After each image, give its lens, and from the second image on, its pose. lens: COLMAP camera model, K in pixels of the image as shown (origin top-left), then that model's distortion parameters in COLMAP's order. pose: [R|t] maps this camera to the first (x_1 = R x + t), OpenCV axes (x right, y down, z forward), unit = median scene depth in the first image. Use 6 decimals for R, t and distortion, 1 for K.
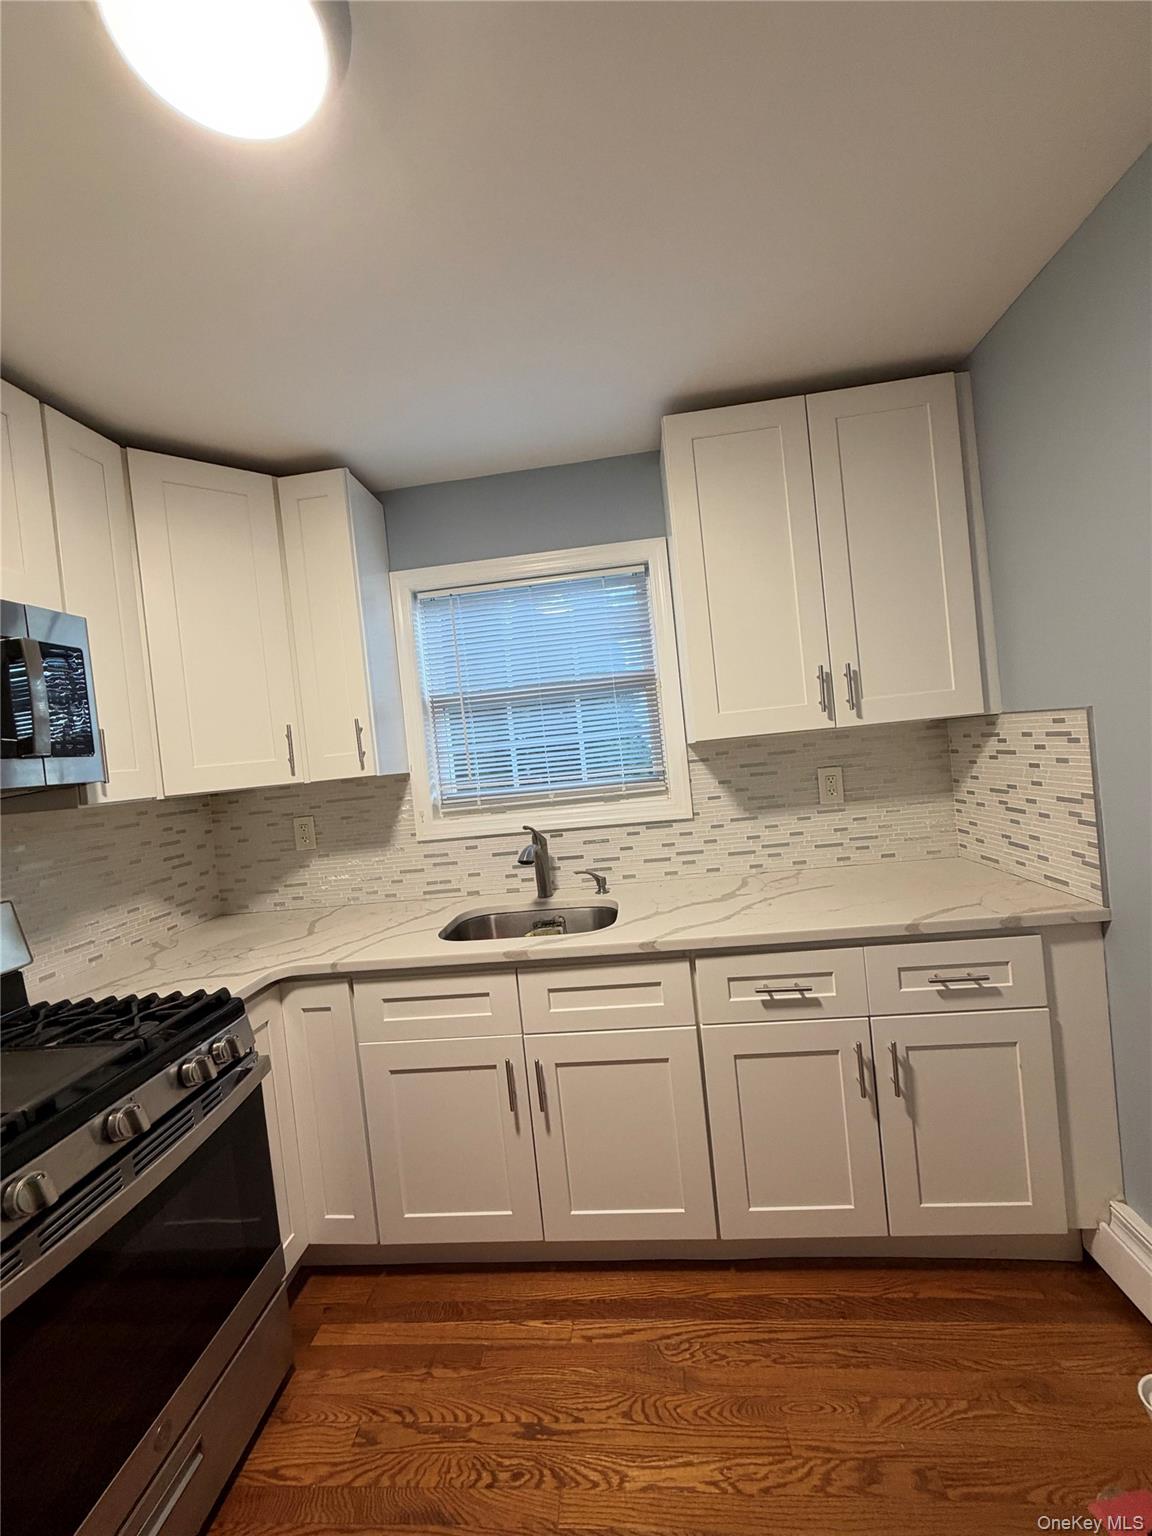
lens RADIAL K [[607.7, 0, 576.0], [0, 607.7, 763.1], [0, 0, 1]] dist [-0.003190, 0.000174]
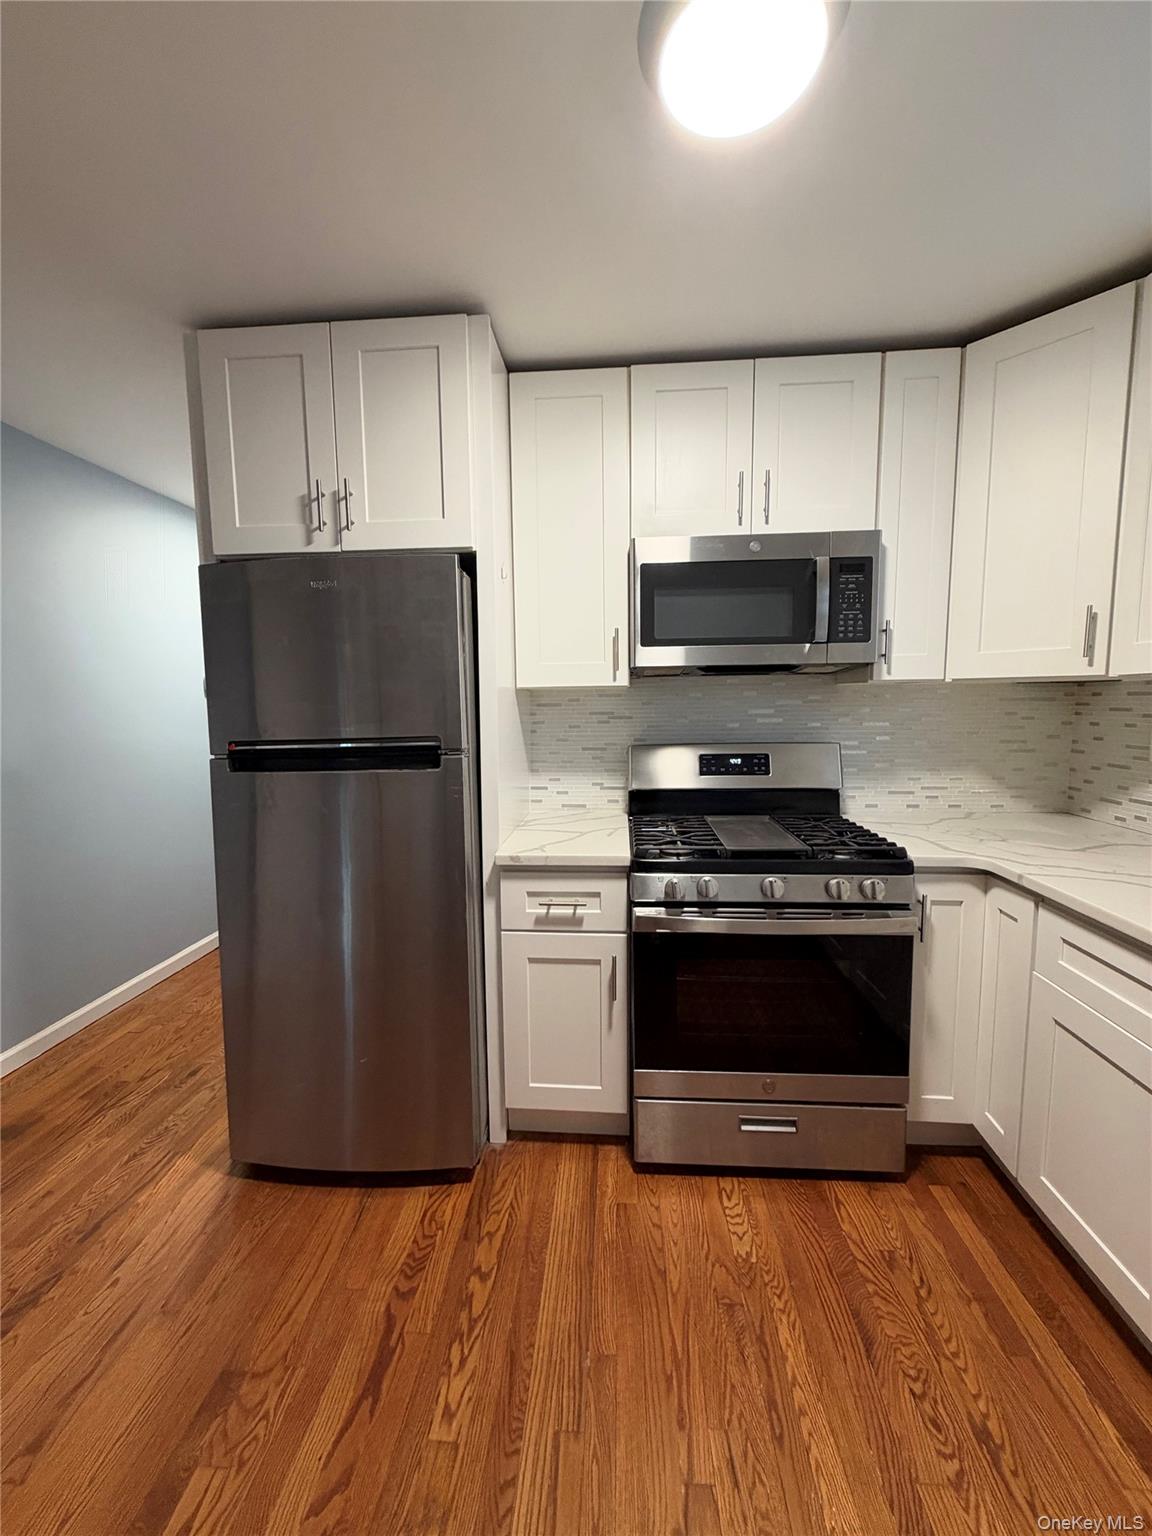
lens RADIAL K [[607.7, 0, 576.3], [0, 607.7, 766.0], [0, 0, 1]] dist [-0.003190, 0.000174]
pose [[0.023609, 0.206924, -0.978072, 0.479321], [-0.010671, 0.978341, 0.206723, -0.013394], [0.999664, 0.005556, 0.025306, 0.327448]]
